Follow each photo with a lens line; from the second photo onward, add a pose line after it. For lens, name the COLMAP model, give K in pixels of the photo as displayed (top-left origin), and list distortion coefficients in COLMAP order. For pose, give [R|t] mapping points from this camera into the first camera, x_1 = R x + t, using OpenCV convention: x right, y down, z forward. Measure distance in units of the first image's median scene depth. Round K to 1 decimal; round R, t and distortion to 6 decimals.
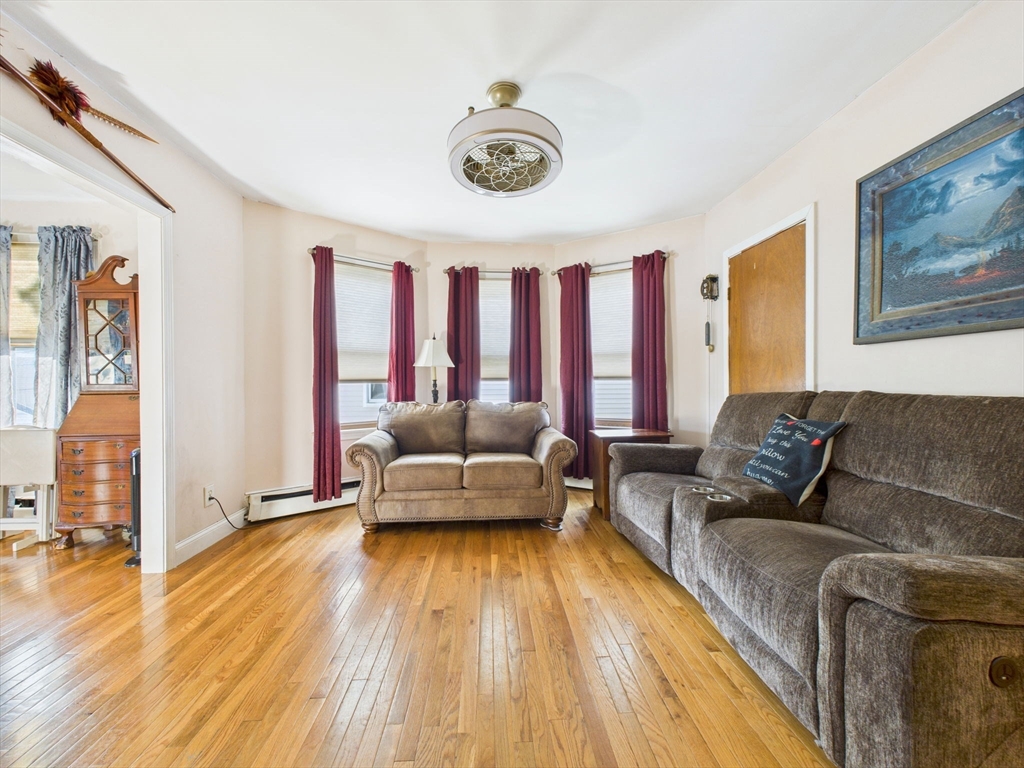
lens RADIAL K [[412.0, 0, 511.4], [0, 412.0, 385.7], [0, 0, 1]] dist [0.001165, 0.000399]
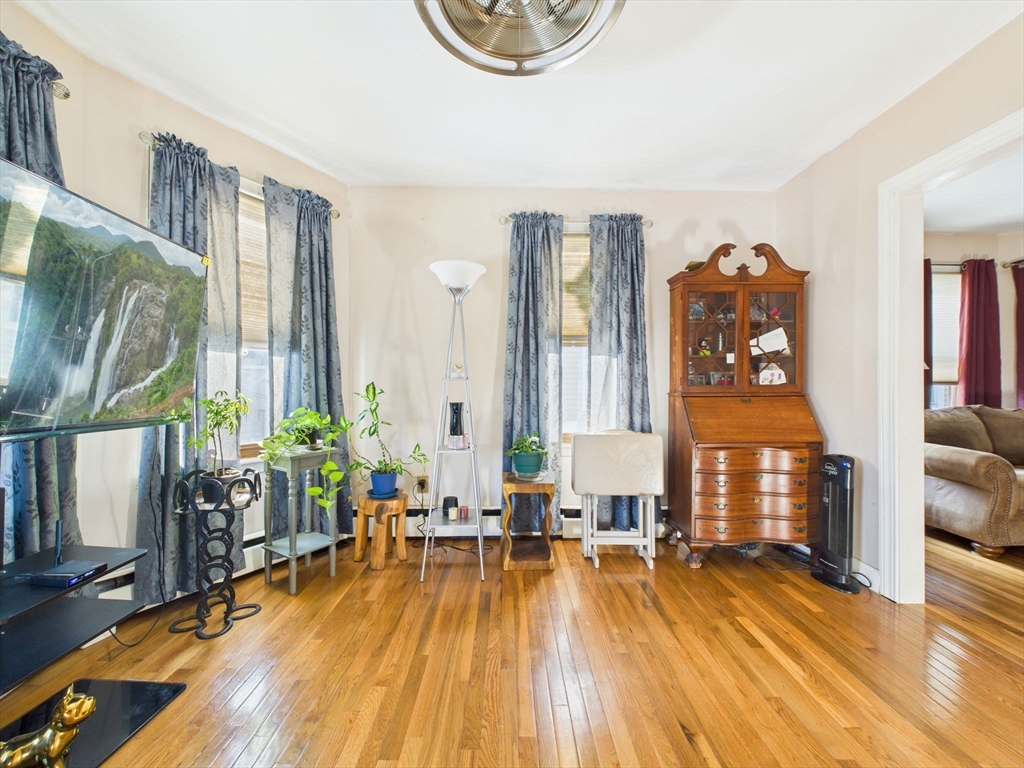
lens RADIAL K [[411.4, 0, 512.0], [0, 411.4, 384.0], [0, 0, 1]] dist [-0.000499, 0.000208]
pose [[0.998884, 0.008124, -0.046527, -1.285634], [-0.008610, 0.999910, -0.010246, 0.005743], [0.046439, 0.010635, 0.998864, 0.070112]]
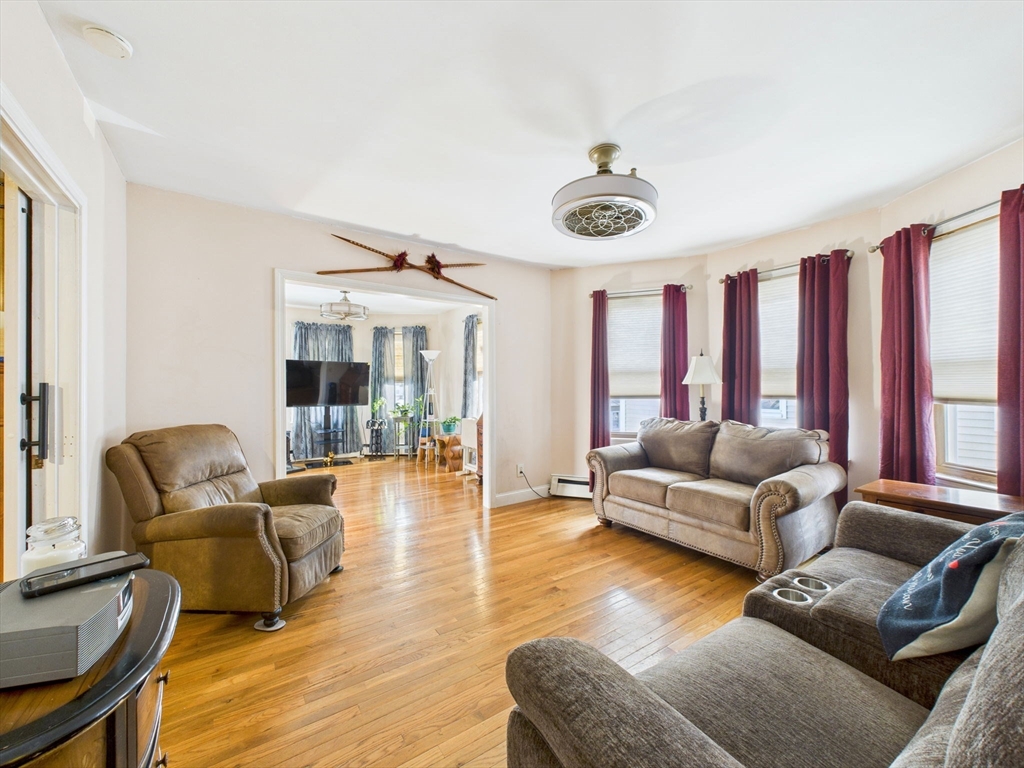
lens RADIAL K [[412.0, 0, 511.4], [0, 412.0, 385.7], [0, 0, 1]] dist [0.001165, 0.000399]
pose [[0.513081, 0.002167, -0.858338, 0.539464], [-0.001352, 0.999998, 0.001716, -0.053970], [0.858339, 0.000280, 0.513083, 0.142774]]
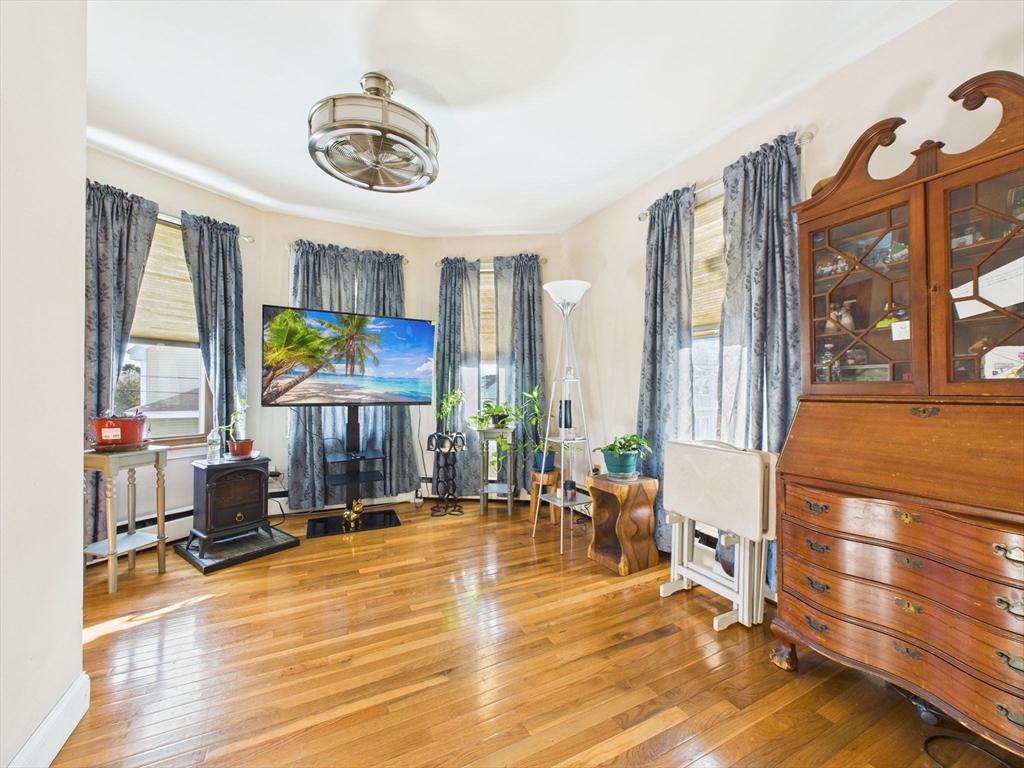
lens RADIAL K [[412.0, 0, 511.4], [0, 412.0, 385.7], [0, 0, 1]] dist [0.001165, 0.000399]
pose [[0.397947, 0.000160, -0.917408, -0.628392], [-0.007709, 0.999965, -0.003169, 0.005147], [0.917376, 0.008333, 0.397935, 0.369183]]
